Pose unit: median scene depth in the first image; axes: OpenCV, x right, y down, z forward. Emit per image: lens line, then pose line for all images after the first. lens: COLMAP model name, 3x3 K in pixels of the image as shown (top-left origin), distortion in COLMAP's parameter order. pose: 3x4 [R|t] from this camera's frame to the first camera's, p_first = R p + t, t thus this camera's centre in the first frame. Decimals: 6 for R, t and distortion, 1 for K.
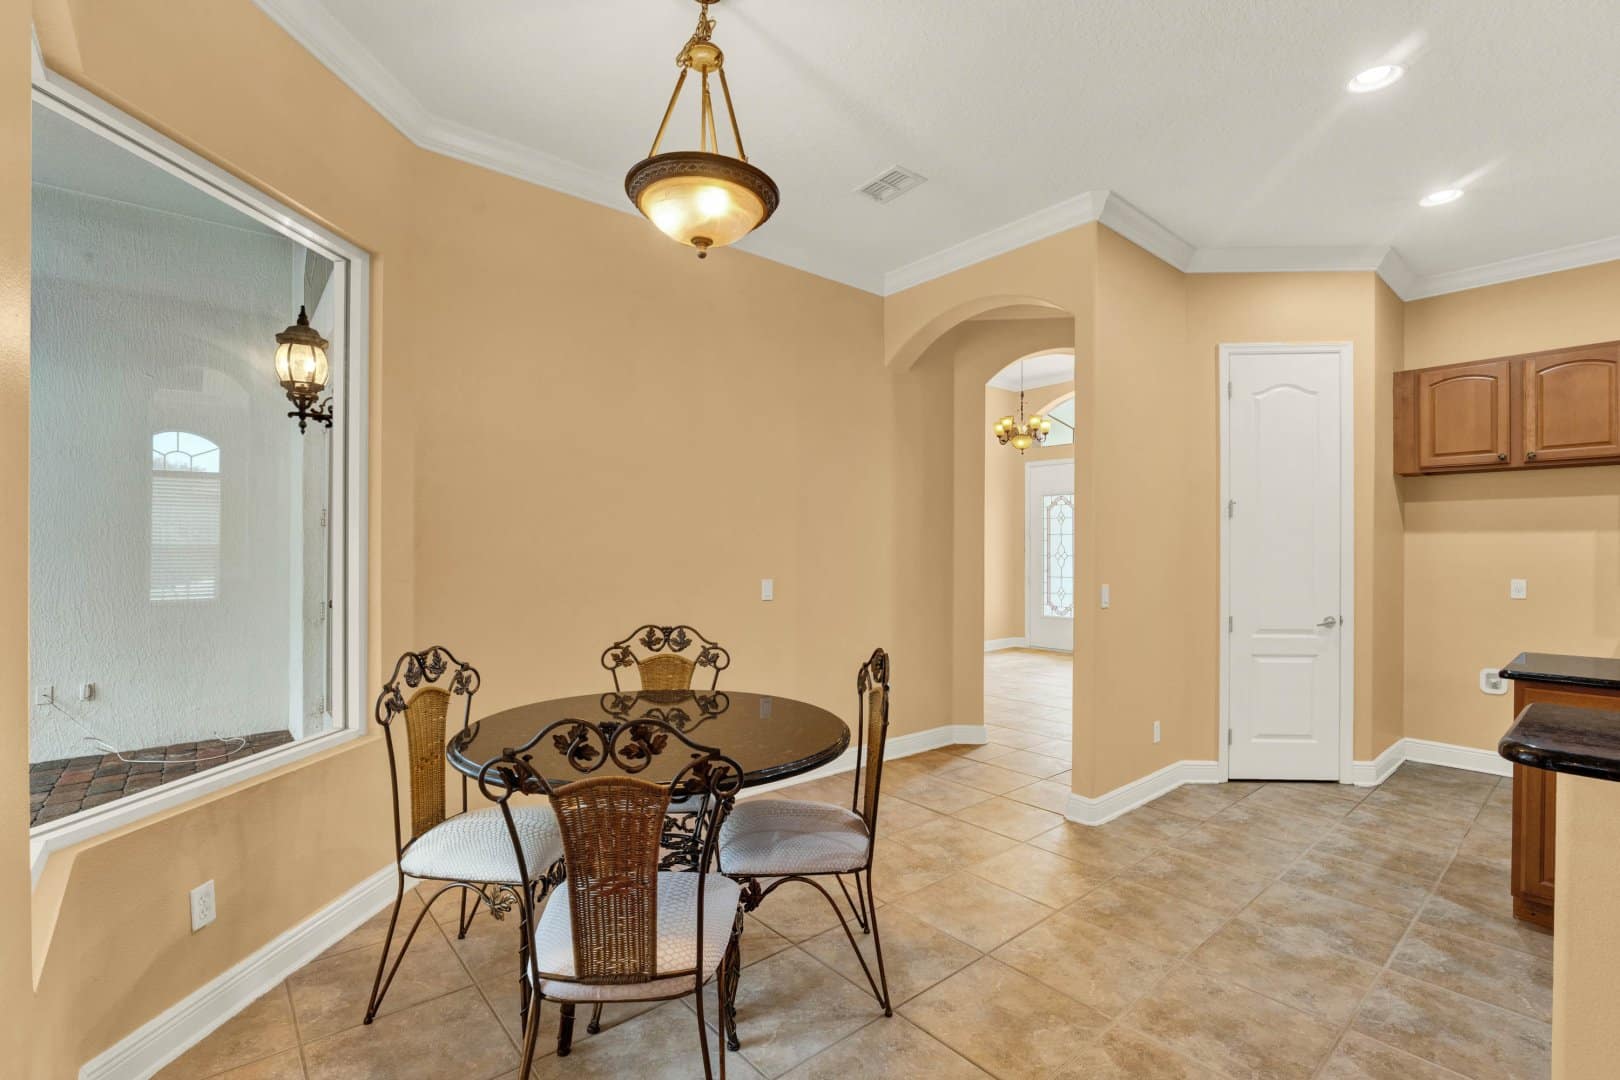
lens RADIAL K [[732.8, 0, 811.6], [0, 732.8, 546.8], [0, 0, 1]] dist [-0.015962, 0.000565]
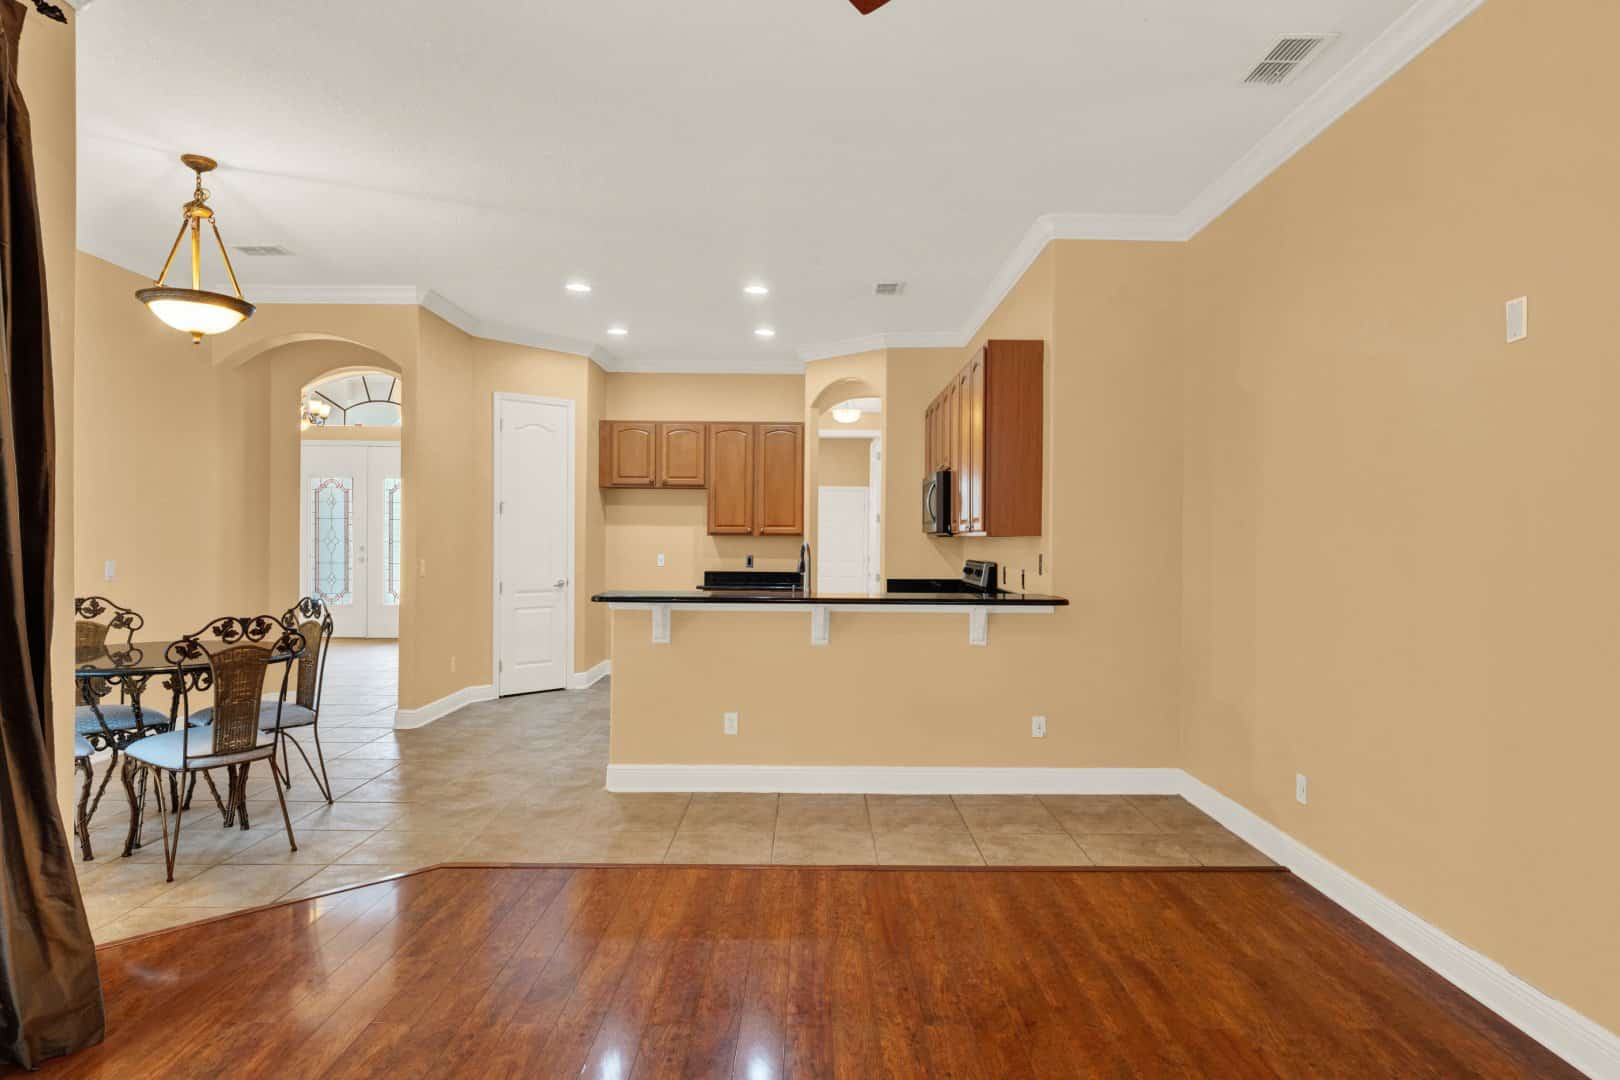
lens RADIAL K [[914.0, 0, 814.0], [0, 914.0, 543.3], [0, 0, 1]] dist [0.009488, 0.001071]
pose [[0.645161, -0.002383, 0.764043, -0.468780], [-0.008155, 0.999917, 0.010006, -0.004868], [-0.764003, -0.012686, 0.645087, -0.733883]]
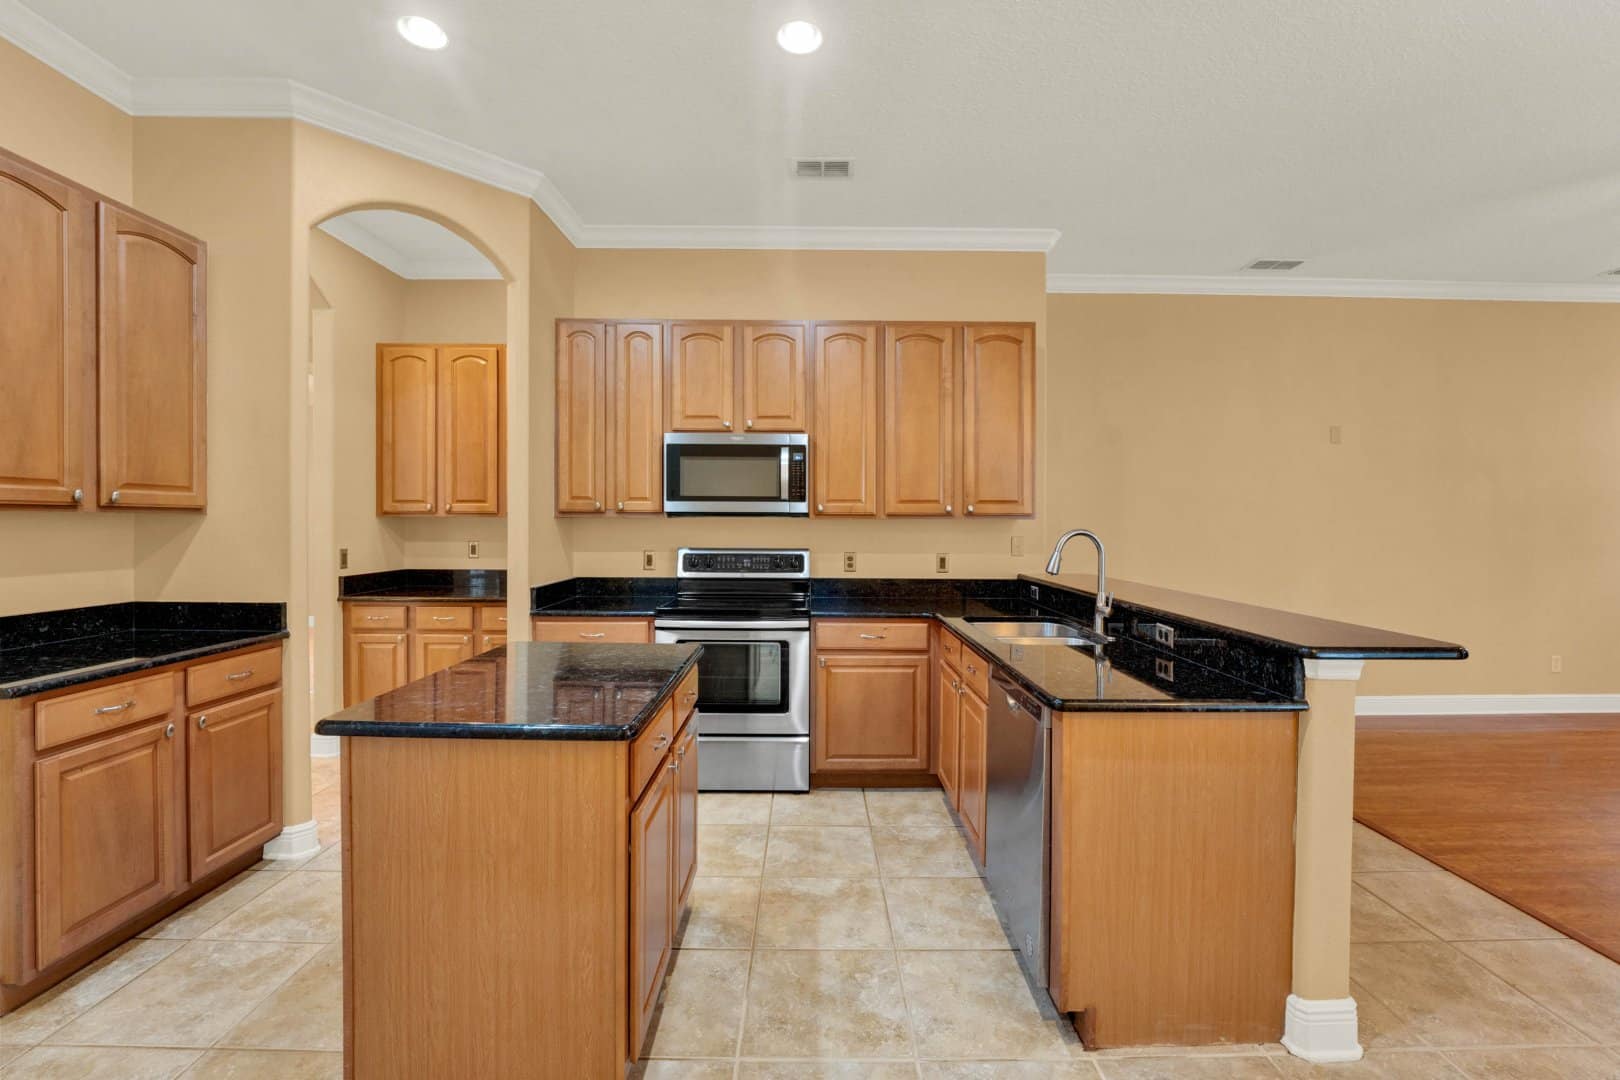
lens RADIAL K [[691.8, 0, 813.6], [0, 691.8, 526.0], [0, 0, 1]] dist [-0.005693, -0.000963]
pose [[-0.769730, -0.006850, 0.638333, 0.735704], [-0.008881, 0.999961, 0.000022, 0.014459], [-0.638308, -0.005652, -0.769760, 1.785022]]
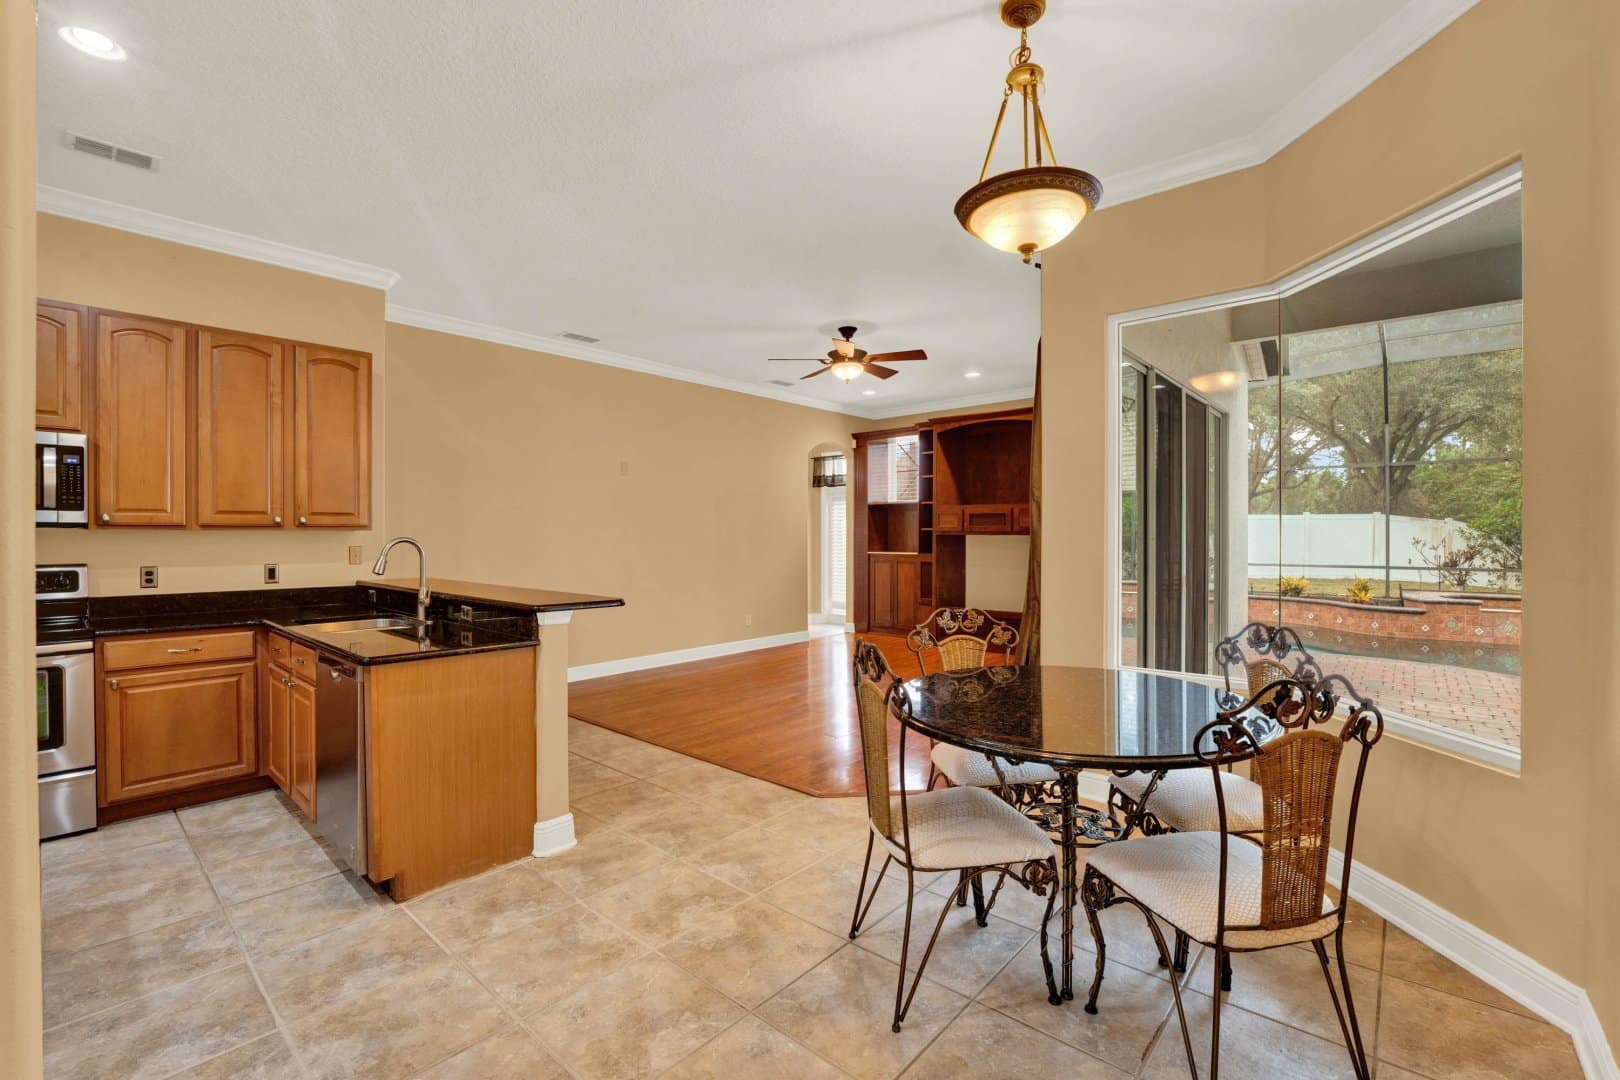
lens RADIAL K [[691.0, 0, 817.7], [0, 691.0, 535.2], [0, 0, 1]] dist [-0.034402, 0.005054]
pose [[-0.986950, 0.002829, -0.161005, 0.527222], [0.003956, 0.999970, -0.006683, 0.023456], [0.160981, -0.007233, -0.986931, 2.122051]]
